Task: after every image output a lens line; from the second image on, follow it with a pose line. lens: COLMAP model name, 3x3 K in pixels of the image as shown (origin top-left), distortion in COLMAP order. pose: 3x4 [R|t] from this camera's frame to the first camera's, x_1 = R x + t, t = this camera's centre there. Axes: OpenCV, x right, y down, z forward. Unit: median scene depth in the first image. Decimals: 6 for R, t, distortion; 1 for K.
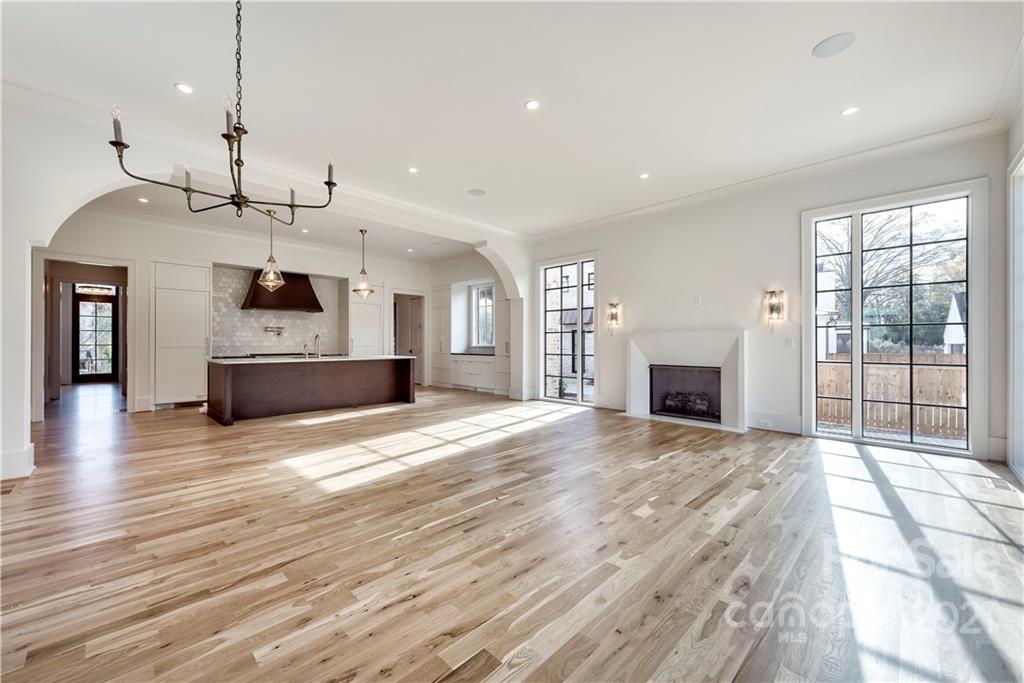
lens RADIAL K [[406.9, 0, 512.0], [0, 406.9, 341.5], [0, 0, 1]] dist [0.001286, 0.000114]
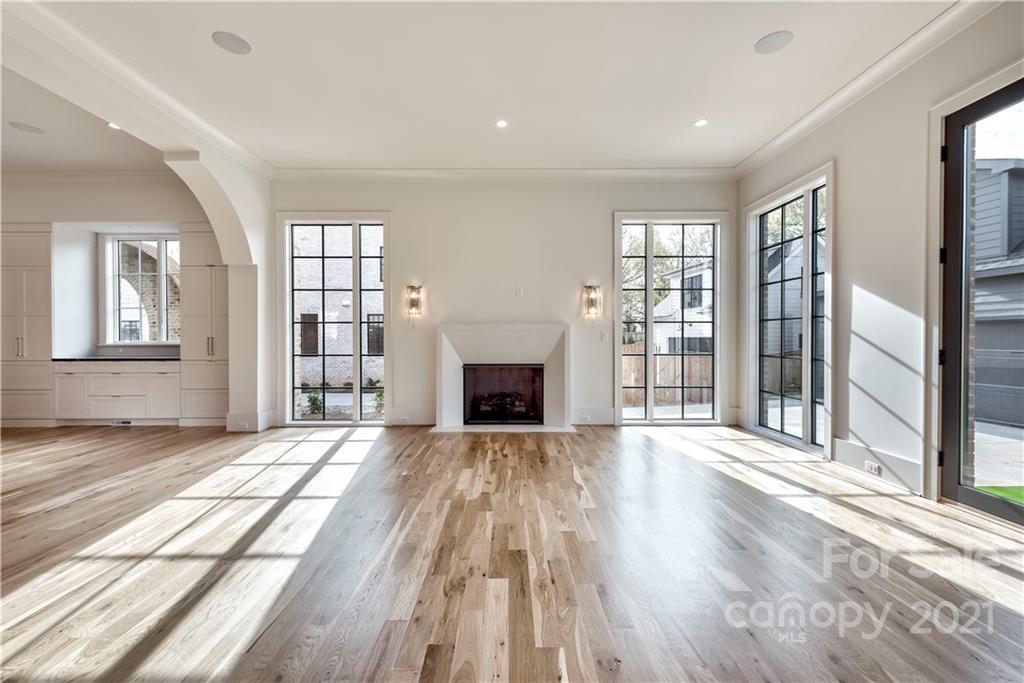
lens RADIAL K [[424.9, 0, 512.0], [0, 424.9, 341.5], [0, 0, 1]] dist [0.007361, 0.000024]
pose [[0.702819, -0.008580, 0.711317, -0.193944], [0.000286, 0.999931, 0.011779, 0.000914], [-0.711369, -0.008076, 0.702772, 0.324042]]
